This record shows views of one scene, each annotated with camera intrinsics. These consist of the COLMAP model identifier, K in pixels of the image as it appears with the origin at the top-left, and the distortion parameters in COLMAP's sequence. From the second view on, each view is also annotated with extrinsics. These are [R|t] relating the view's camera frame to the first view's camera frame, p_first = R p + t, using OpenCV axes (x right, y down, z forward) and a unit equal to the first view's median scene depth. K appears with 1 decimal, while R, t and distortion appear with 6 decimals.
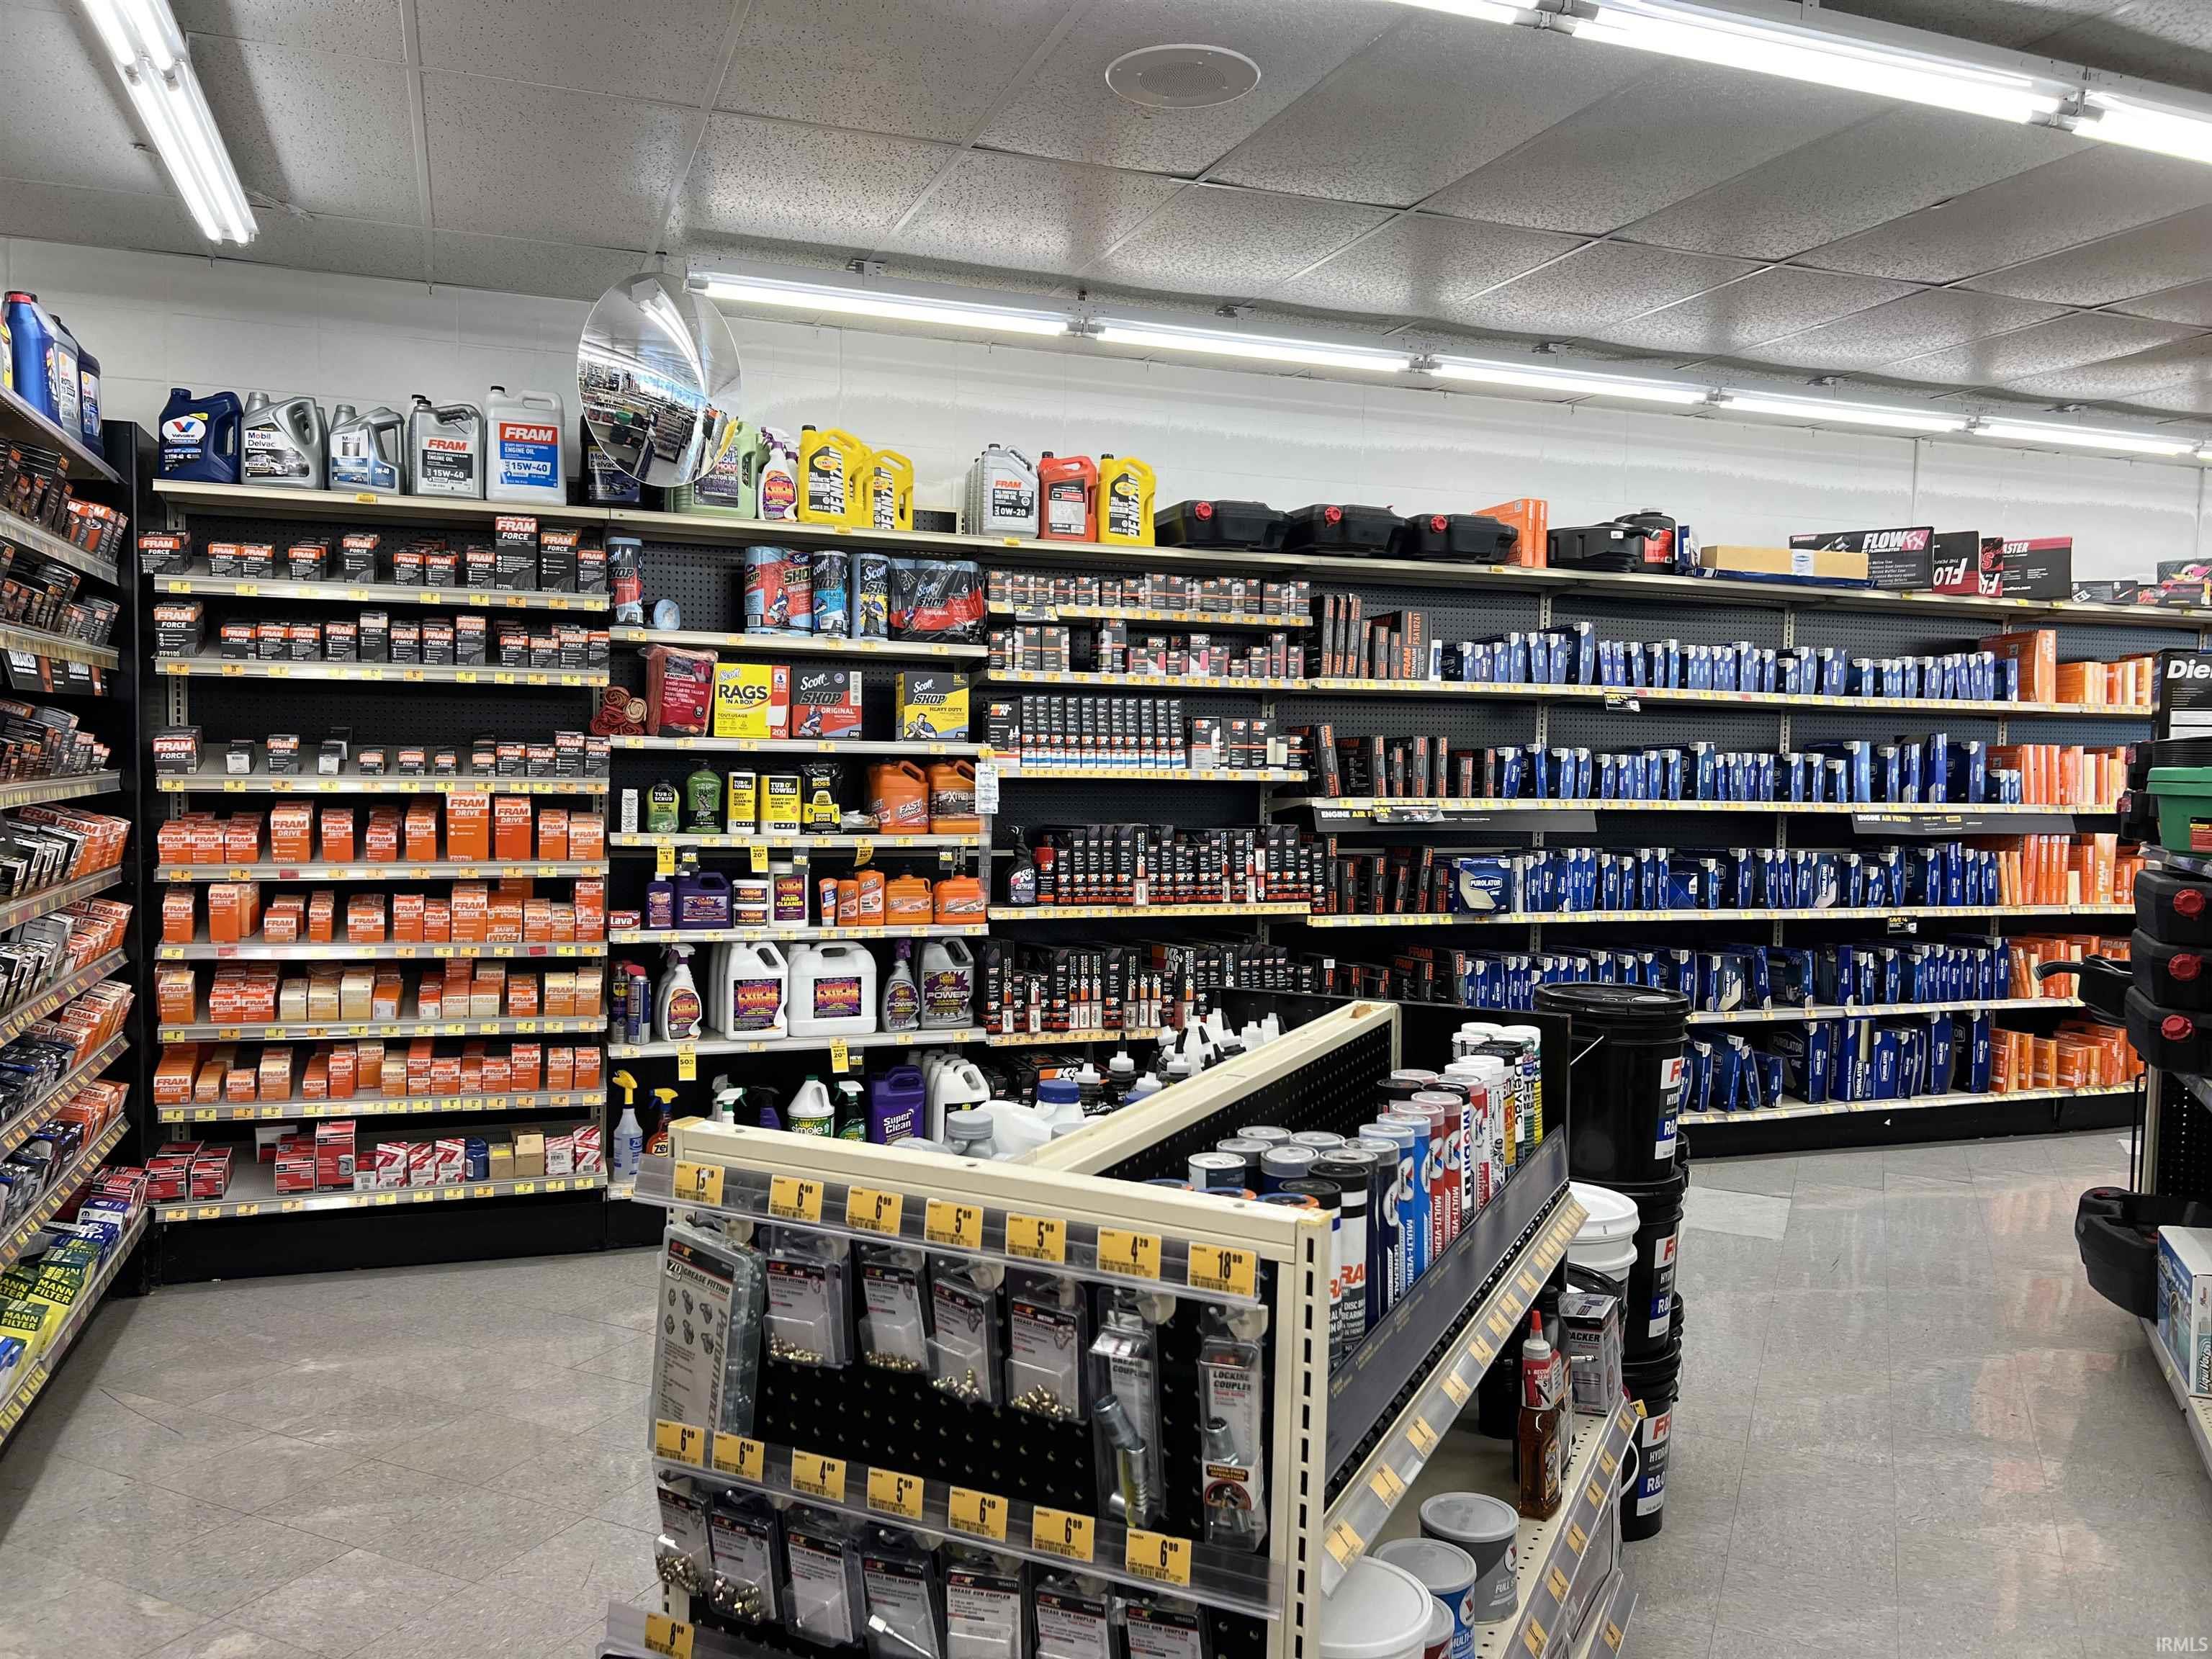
lens RADIAL K [[1661.7, 0, 1106.0], [0, 1661.7, 829.5], [0, 0, 1]] dist [0.064619, -0.087997]
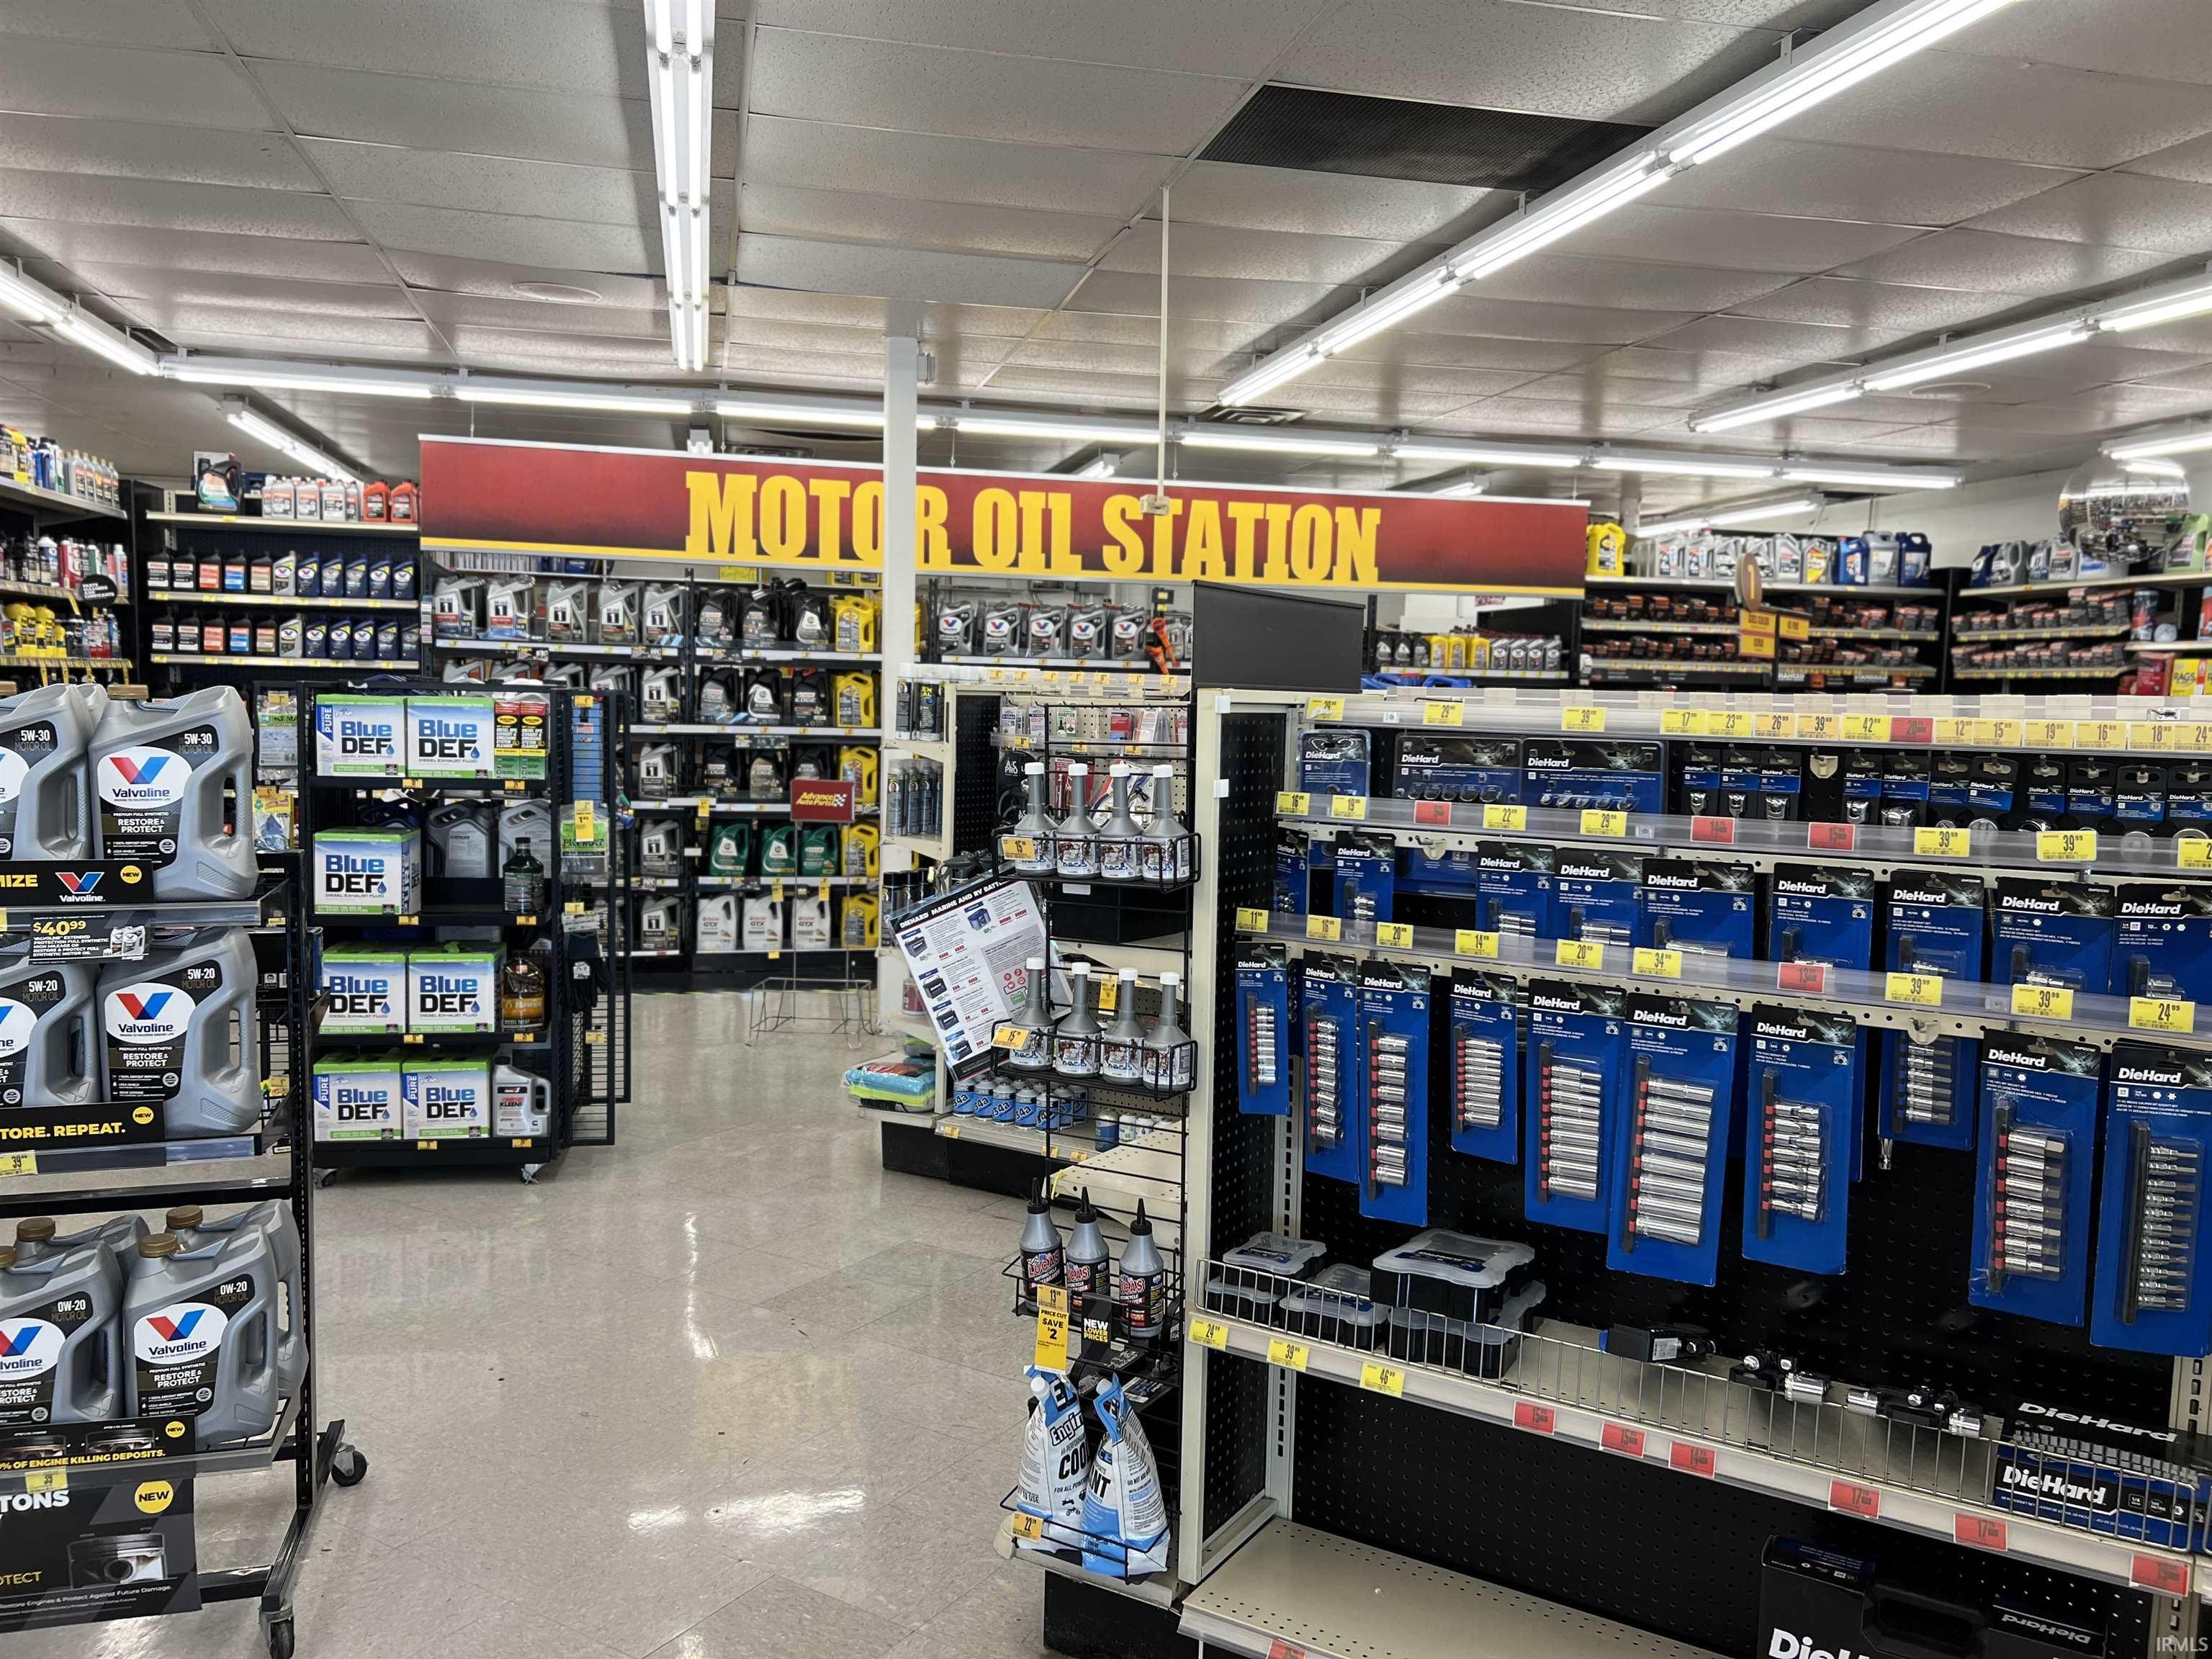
lens RADIAL K [[1661.7, 0, 1106.0], [0, 1661.7, 829.5], [0, 0, 1]] dist [0.064619, -0.087997]
pose [[-0.123130, 0.059926, -0.990580, 1.665642], [-0.069377, 0.995213, 0.068830, 0.029499], [0.989963, 0.077198, -0.118383, 0.157186]]
